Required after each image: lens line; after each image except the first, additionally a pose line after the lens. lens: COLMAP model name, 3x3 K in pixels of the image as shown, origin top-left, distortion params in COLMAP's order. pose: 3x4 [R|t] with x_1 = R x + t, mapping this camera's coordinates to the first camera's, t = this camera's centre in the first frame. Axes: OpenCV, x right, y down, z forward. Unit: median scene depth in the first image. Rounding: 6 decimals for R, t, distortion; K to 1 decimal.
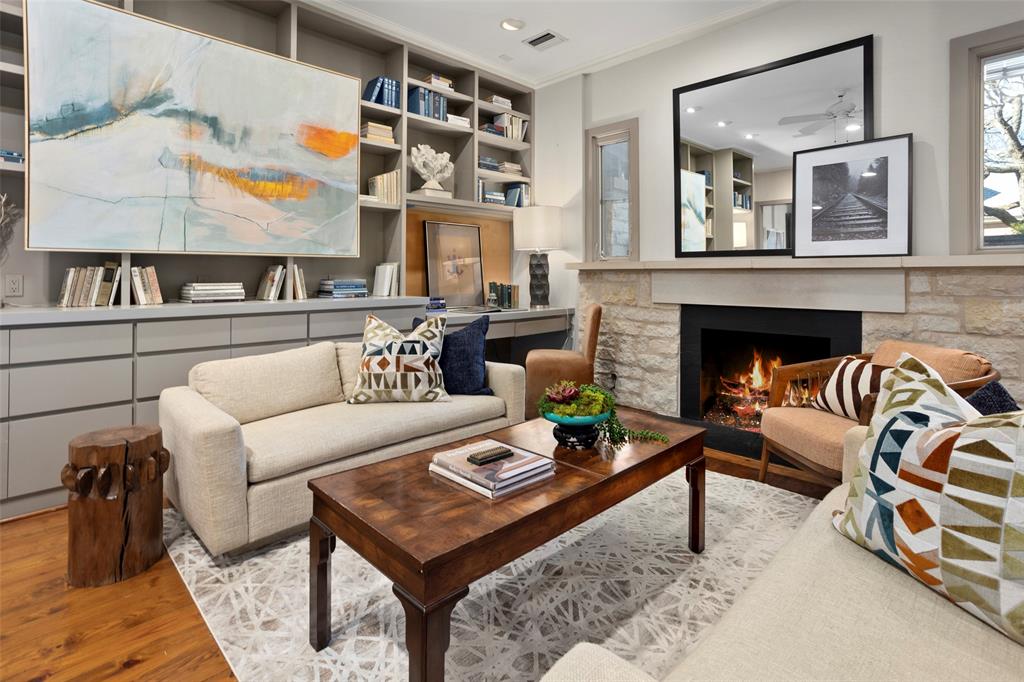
lens RADIAL K [[500.3, 0, 508.4], [0, 500.3, 271.9], [0, 0, 1]] dist [-0.035344, 0.022136]
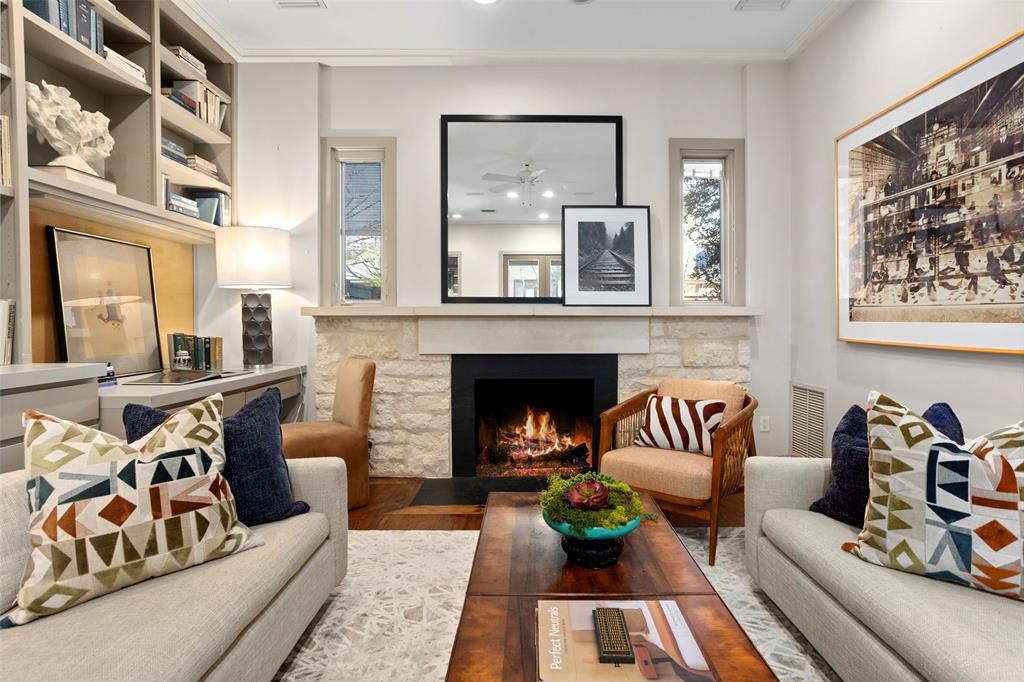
lens RADIAL K [[500.3, 0, 524.8], [0, 500.3, 327.3], [0, 0, 1]] dist [-0.035344, 0.022136]
pose [[0.706907, -0.009880, 0.707238, -0.239629], [-0.004227, 0.999826, 0.018192, -0.001799], [-0.707294, -0.015850, 0.706742, 0.305252]]
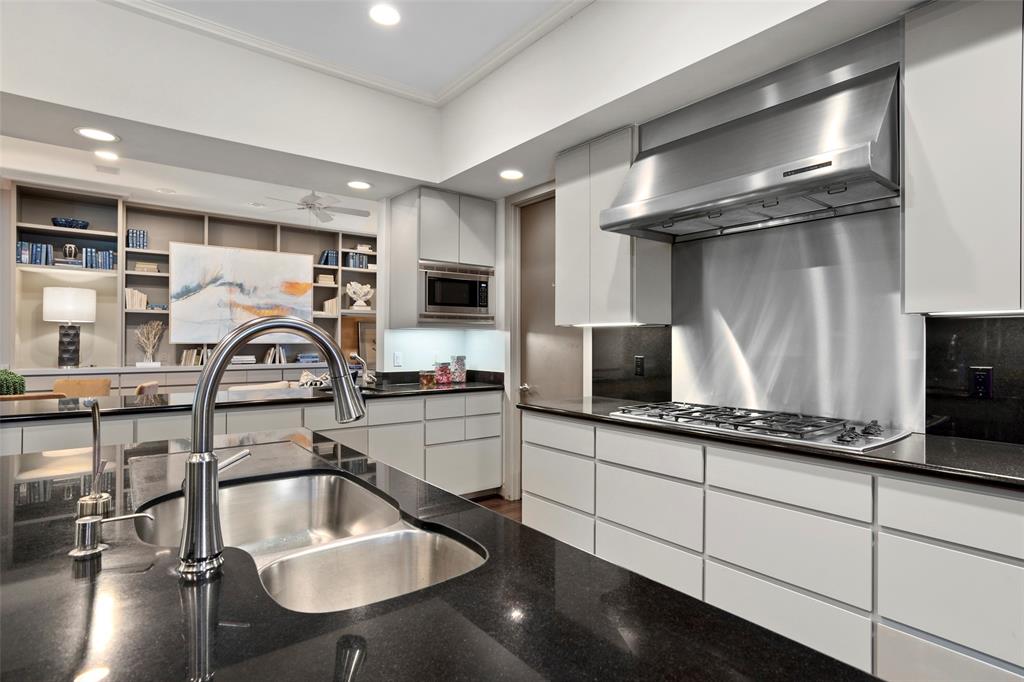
lens RADIAL K [[500.3, 0, 529.0], [0, 500.3, 344.2], [0, 0, 1]] dist [-0.035344, 0.022136]
pose [[0.995454, 0.005563, -0.095079, 0.840261], [-0.004016, 0.999857, 0.016457, -0.065677], [0.095157, -0.016001, 0.995334, -1.024753]]
